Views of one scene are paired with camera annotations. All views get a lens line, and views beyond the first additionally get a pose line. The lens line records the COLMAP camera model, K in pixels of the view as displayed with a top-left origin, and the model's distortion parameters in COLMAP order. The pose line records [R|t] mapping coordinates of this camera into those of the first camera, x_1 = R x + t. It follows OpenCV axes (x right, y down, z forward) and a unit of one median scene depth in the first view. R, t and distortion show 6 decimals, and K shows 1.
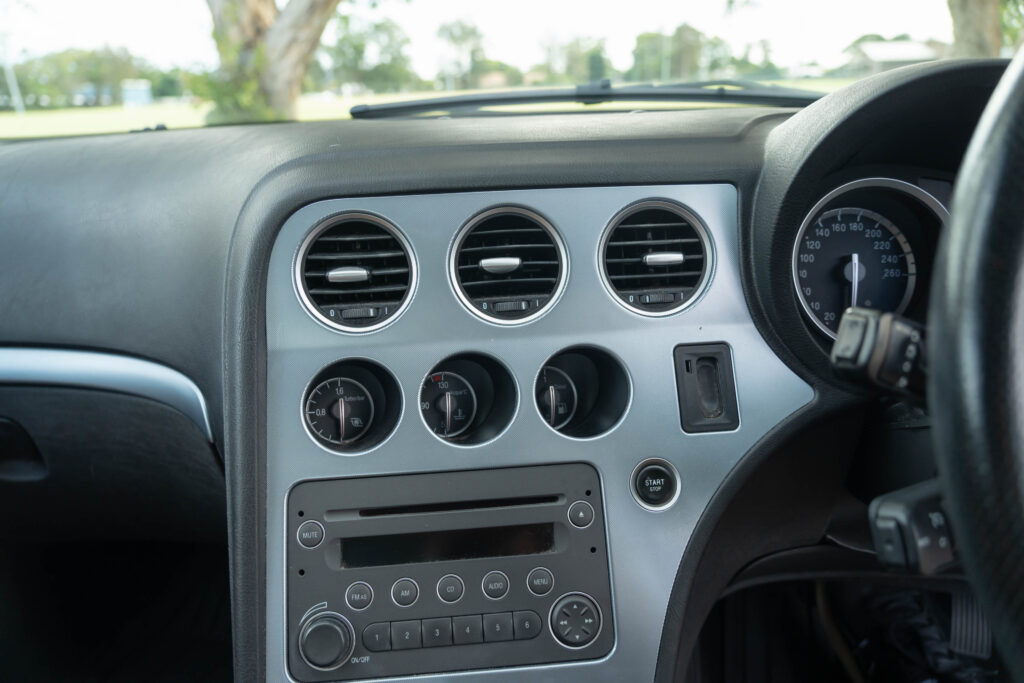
lens RADIAL K [[680.4, 0, 512.2], [0, 680.4, 338.5], [0, 0, 1]] dist [-0.019056, 0.009306]
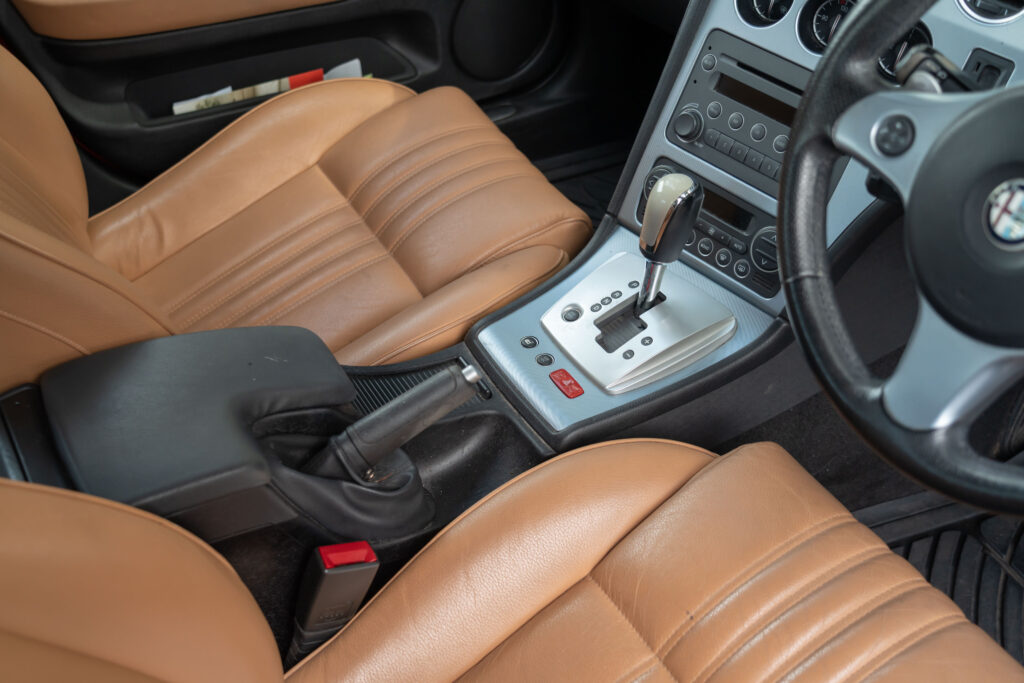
lens RADIAL K [[1189.1, 0, 519.8], [0, 1189.1, 342.6], [0, 0, 1]] dist [0.016241, 0.000000]
pose [[0.608000, 0.550705, -0.571892, 1.316045], [-0.274098, 0.821633, 0.499789, -0.421785], [0.745121, -0.147118, 0.650500, -1.178081]]
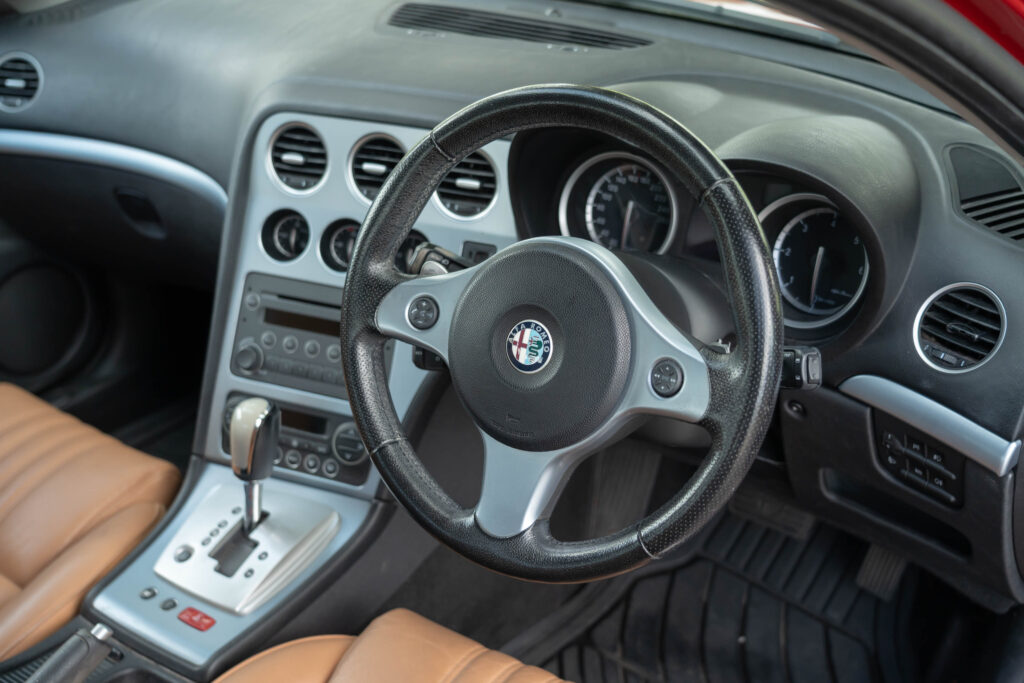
lens RADIAL K [[1168.8, 0, 511.9], [0, 1168.8, 336.3], [0, 0, 1]] dist [0.092606, 0.000000]
pose [[0.889917, 0.239252, -0.388339, 1.456975], [-0.159631, 0.960912, 0.226199, -0.410012], [0.427278, -0.139307, 0.893324, -1.412956]]
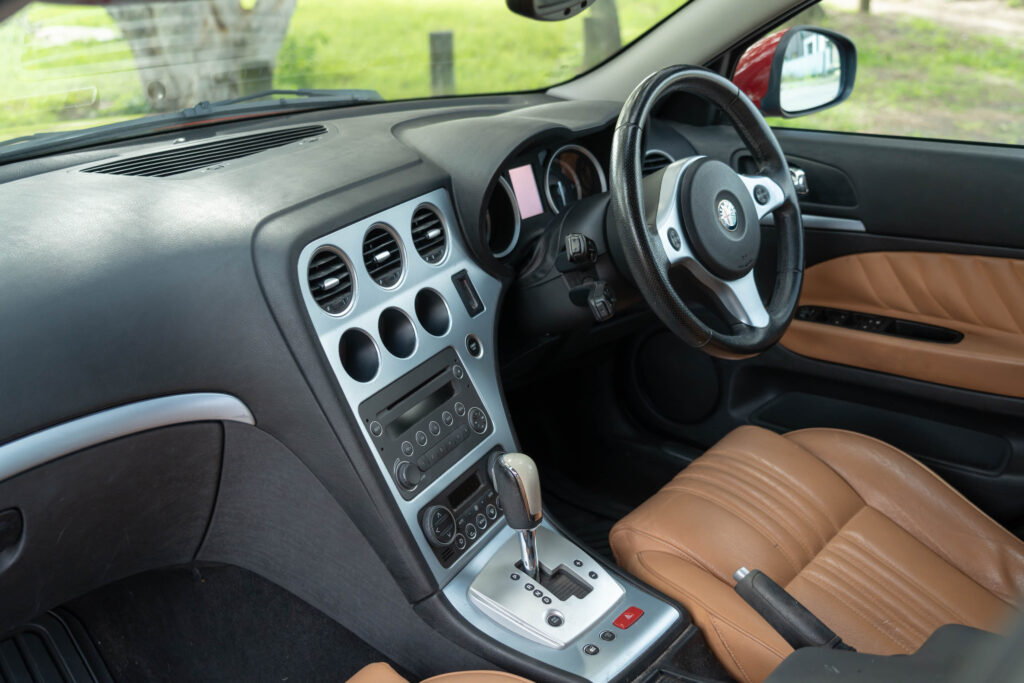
lens RADIAL K [[1049.1, 0, 513.7], [0, 1049.1, 345.6], [0, 0, 1]] dist [0.054535, 0.000000]
pose [[0.542232, -0.297446, 0.785818, -2.037656], [0.264671, 0.948097, 0.176243, -0.280100], [-0.797455, 0.112419, 0.592814, -0.856909]]
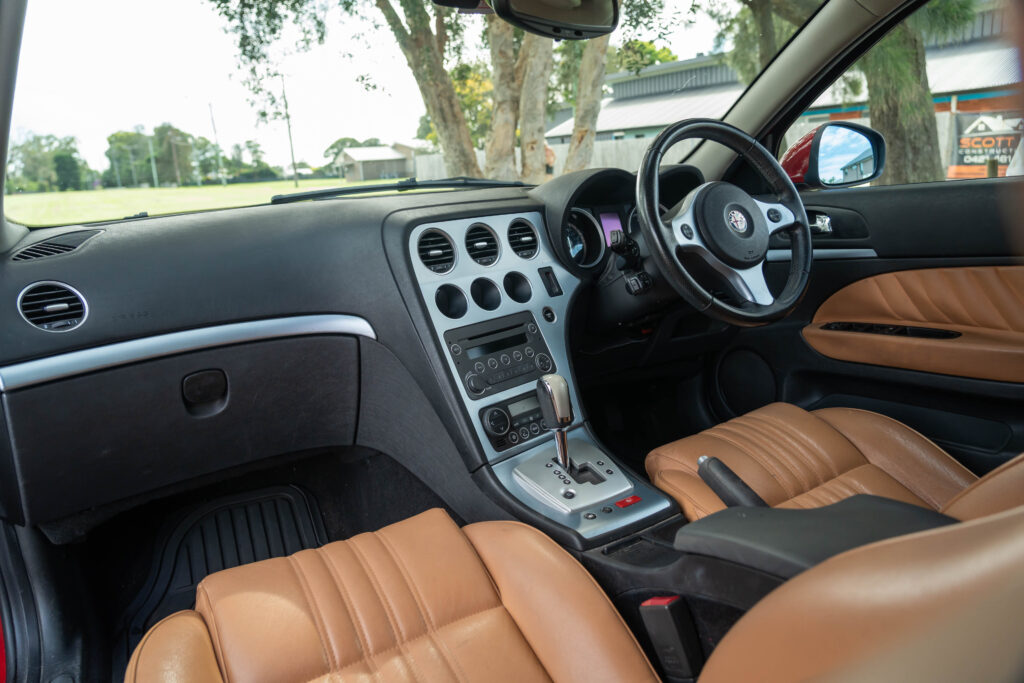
lens RADIAL K [[680.4, 0, 513.7], [0, 680.4, 344.5], [0, 0, 1]] dist [-0.019056, 0.009306]
pose [[0.775968, -0.165166, 0.608764, -1.576023], [0.240703, 0.969612, -0.043746, 0.407637], [-0.583040, 0.180477, 0.792144, -1.077489]]
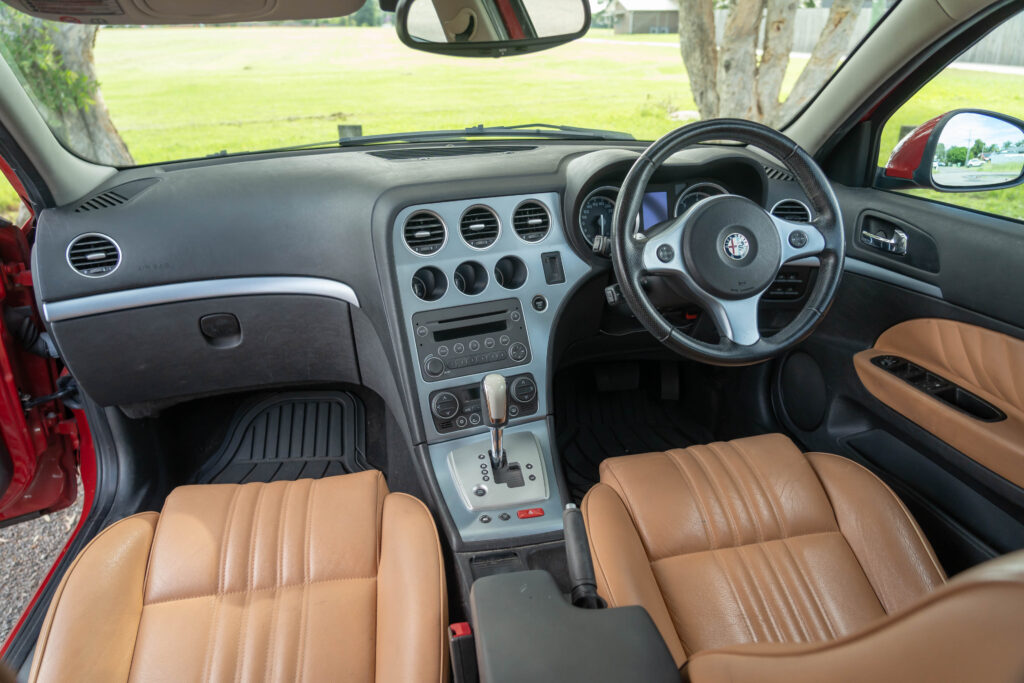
lens RADIAL K [[680.4, 0, 519.6], [0, 680.4, 339.5], [0, 0, 1]] dist [-0.019056, 0.009306]
pose [[0.950865, -0.100767, 0.292748, -0.681302], [0.077761, 0.992972, 0.089219, 0.102642], [-0.299681, -0.062071, 0.952018, -1.603290]]
